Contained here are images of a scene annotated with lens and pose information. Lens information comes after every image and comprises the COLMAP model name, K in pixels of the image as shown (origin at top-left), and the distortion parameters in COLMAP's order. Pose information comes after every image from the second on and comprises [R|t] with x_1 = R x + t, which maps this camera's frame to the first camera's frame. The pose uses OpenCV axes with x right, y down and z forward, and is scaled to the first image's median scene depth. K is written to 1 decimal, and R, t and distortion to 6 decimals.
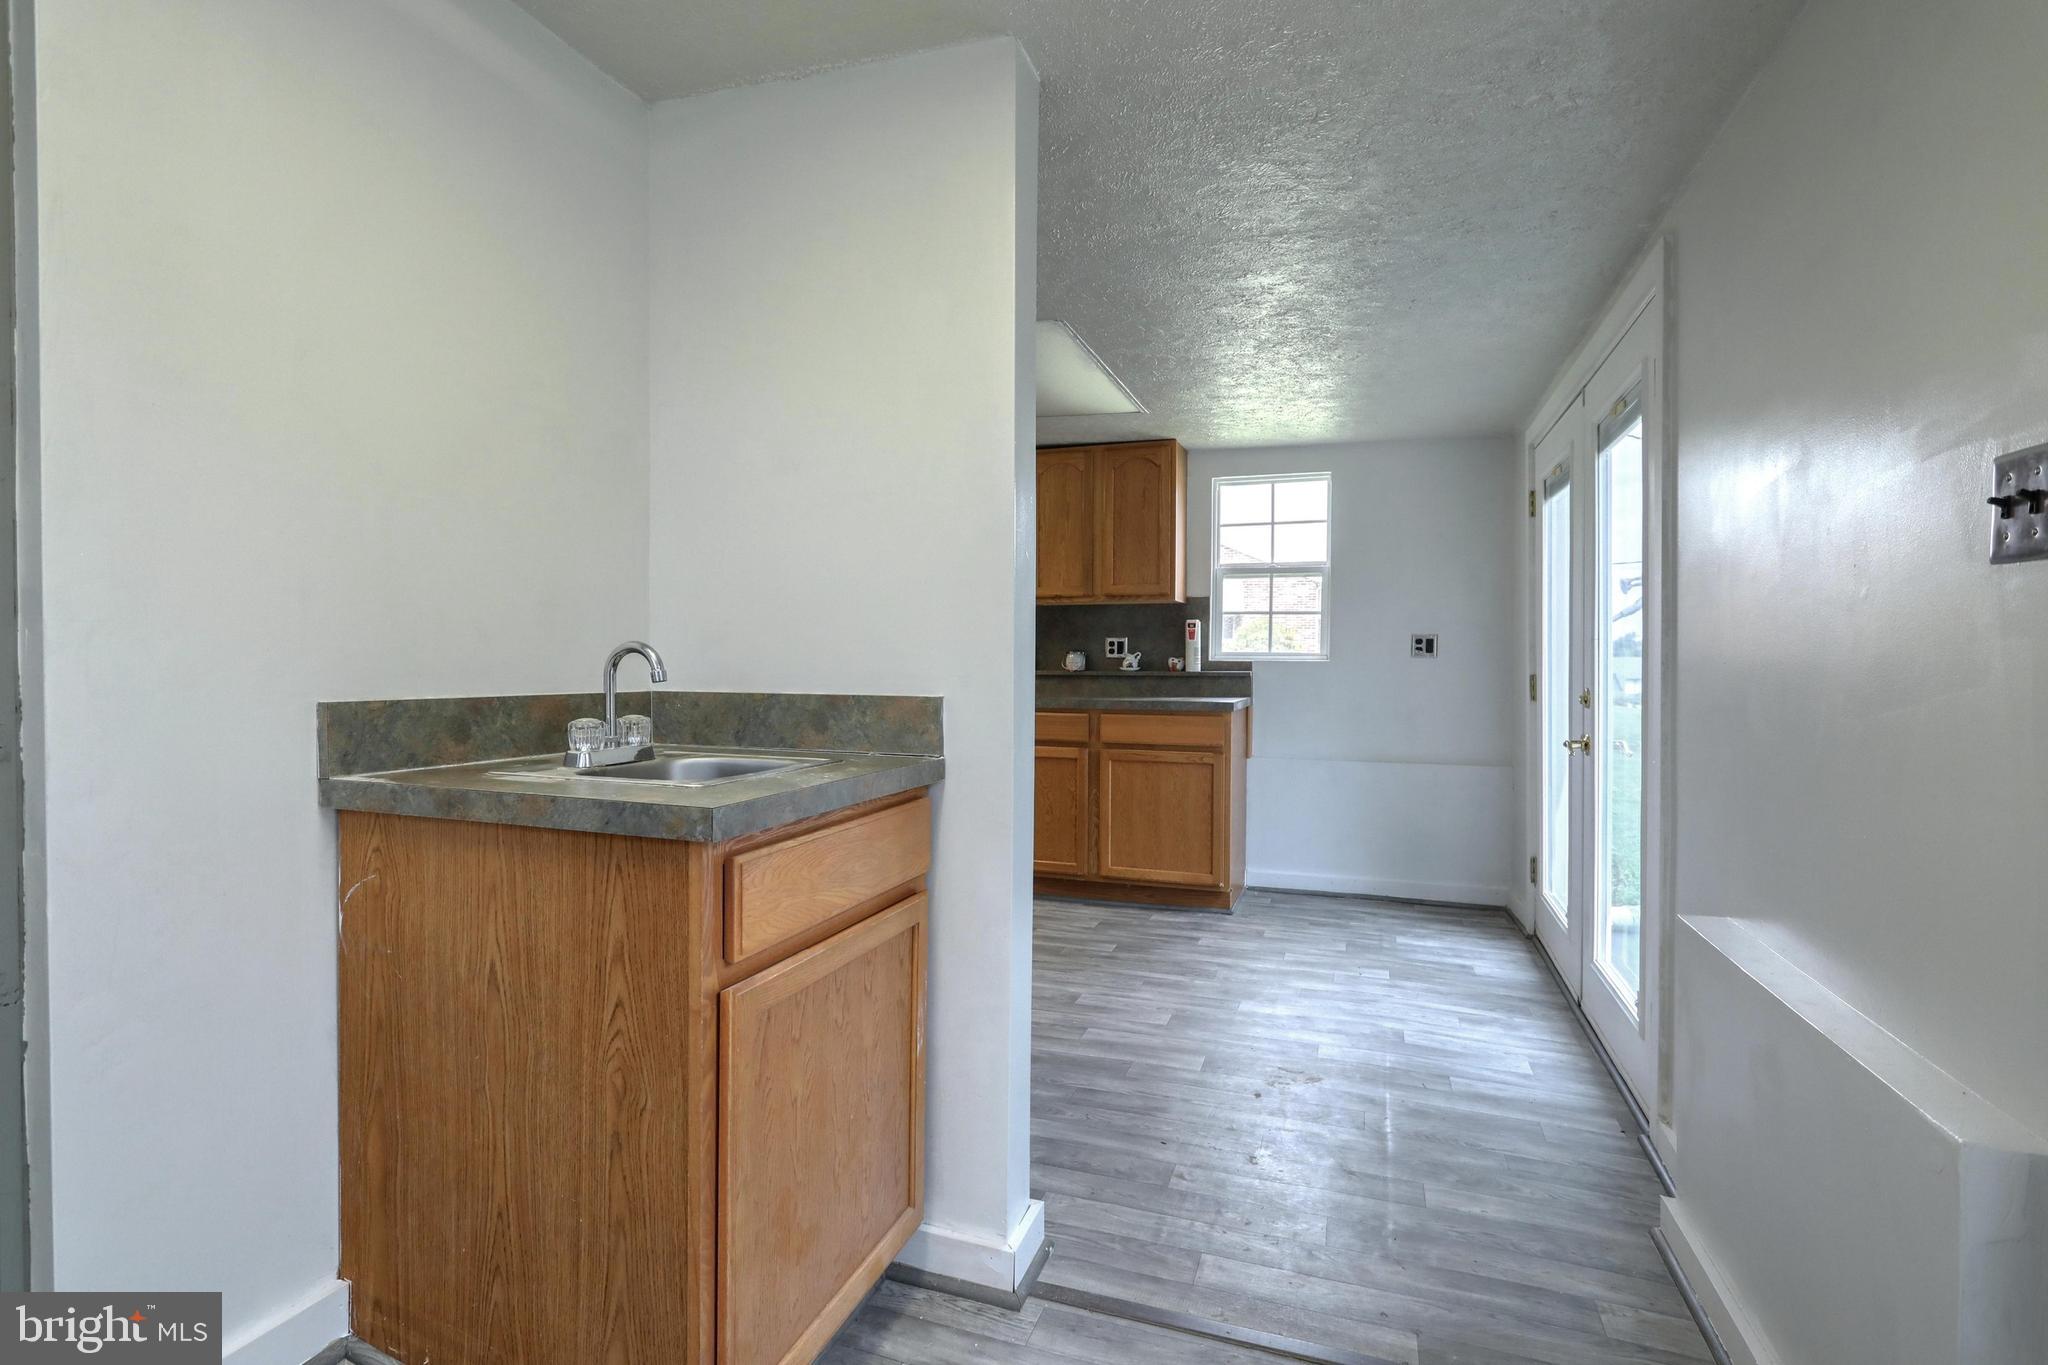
lens RADIAL K [[967.4, 0, 1024.0], [0, 967.4, 682.5], [0, 0, 1]] dist [0.002375, 0.000198]
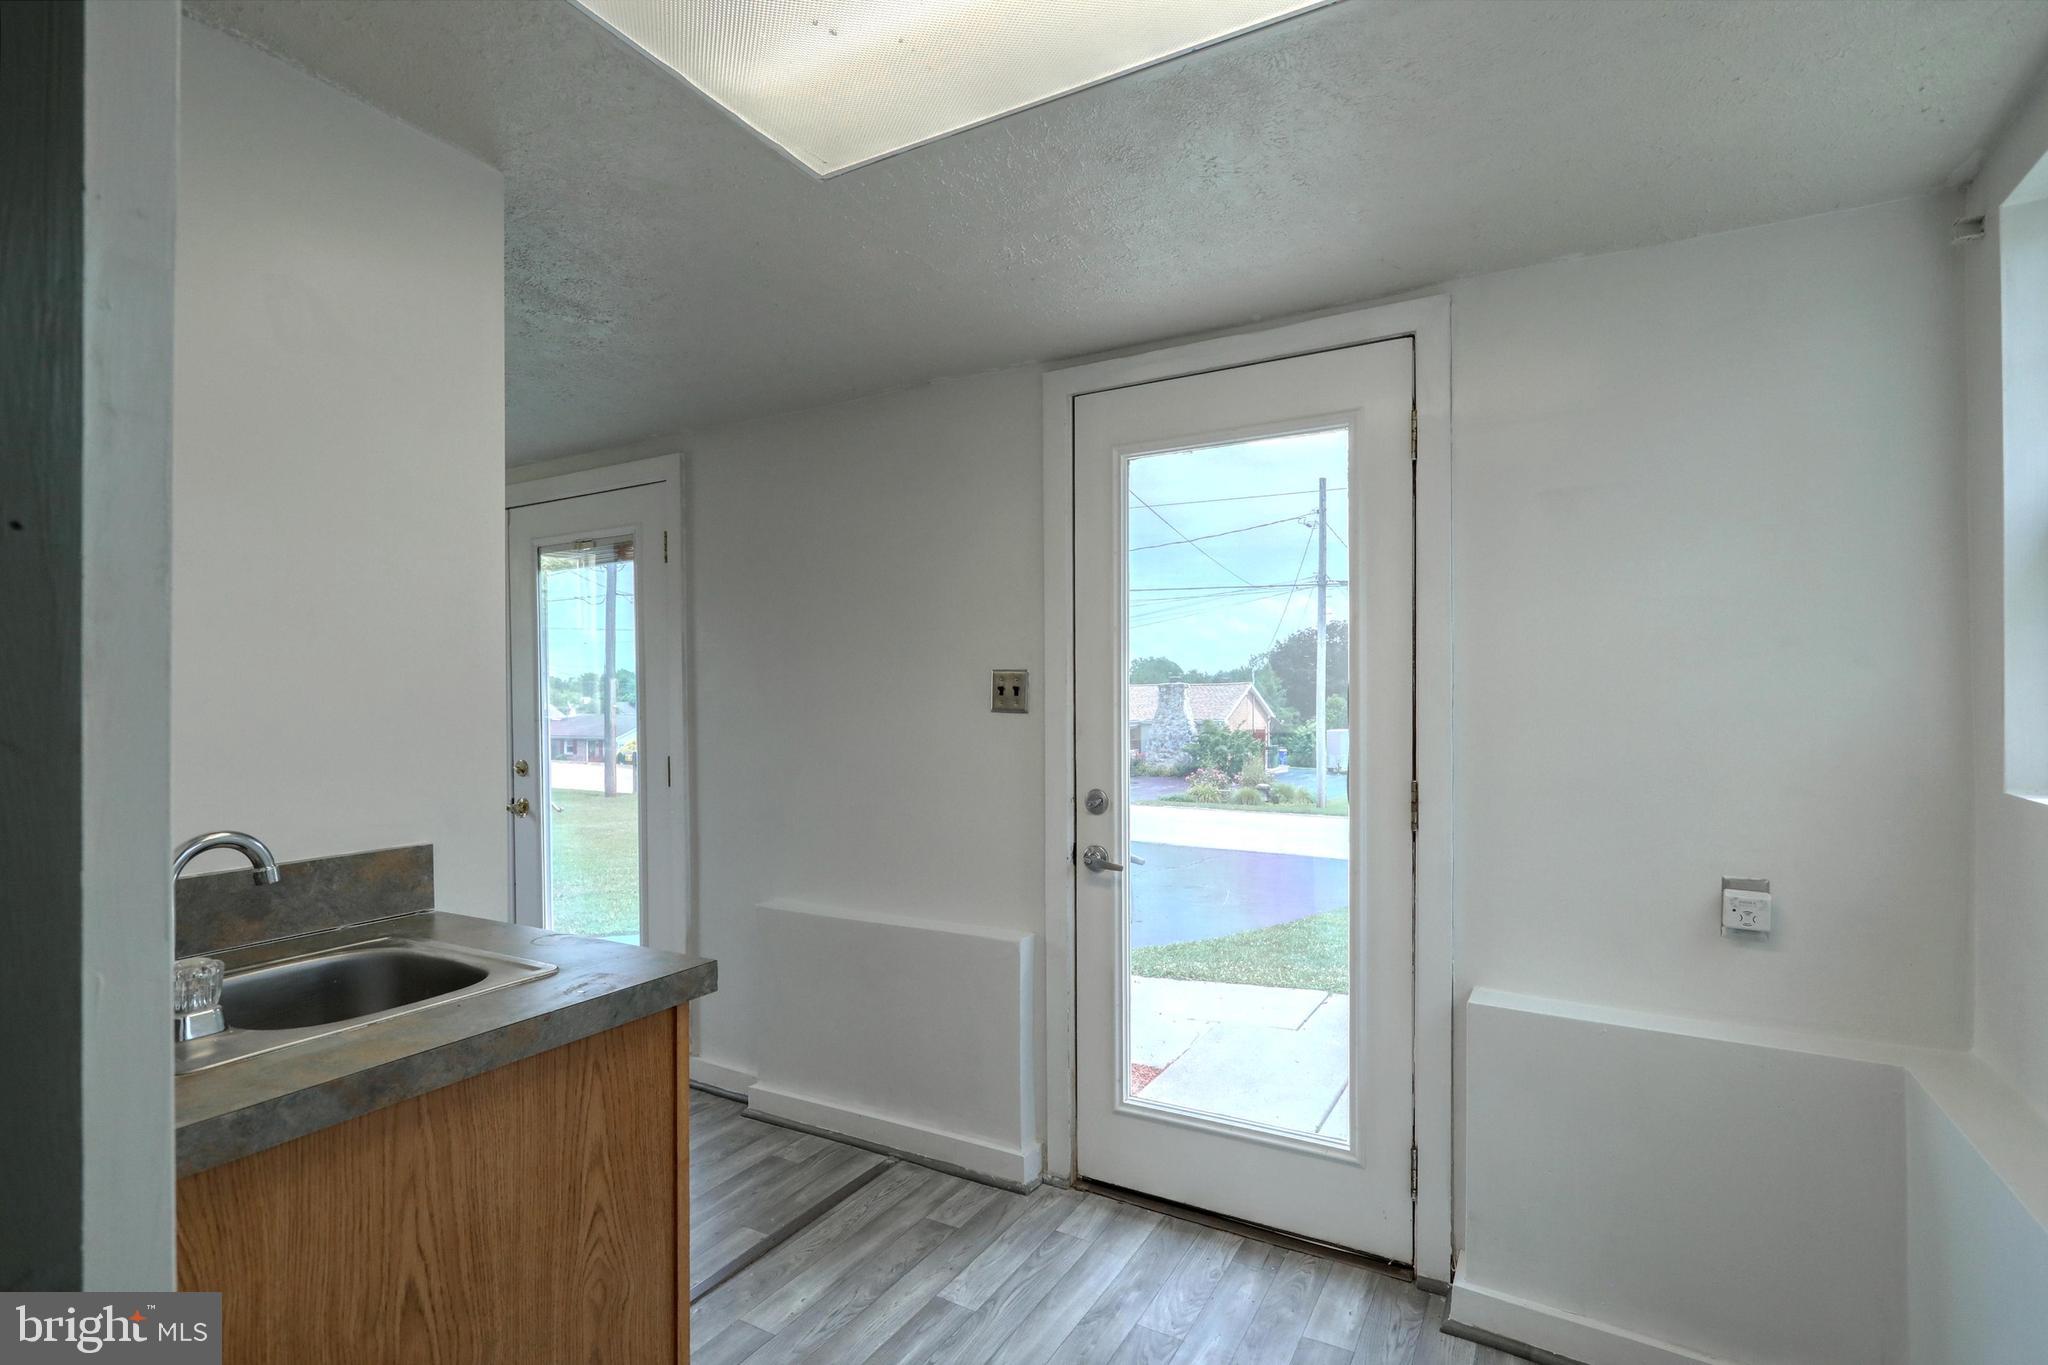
lens RADIAL K [[1051.0, 0, 1024.0], [0, 1051.0, 682.5], [0, 0, 1]] dist [0.000273, -0.000130]
pose [[0.143536, -0.013042, 0.989559, -1.276789], [0.029722, 0.999519, 0.008862, -0.166373], [-0.989199, 0.028140, 0.143854, 0.401850]]
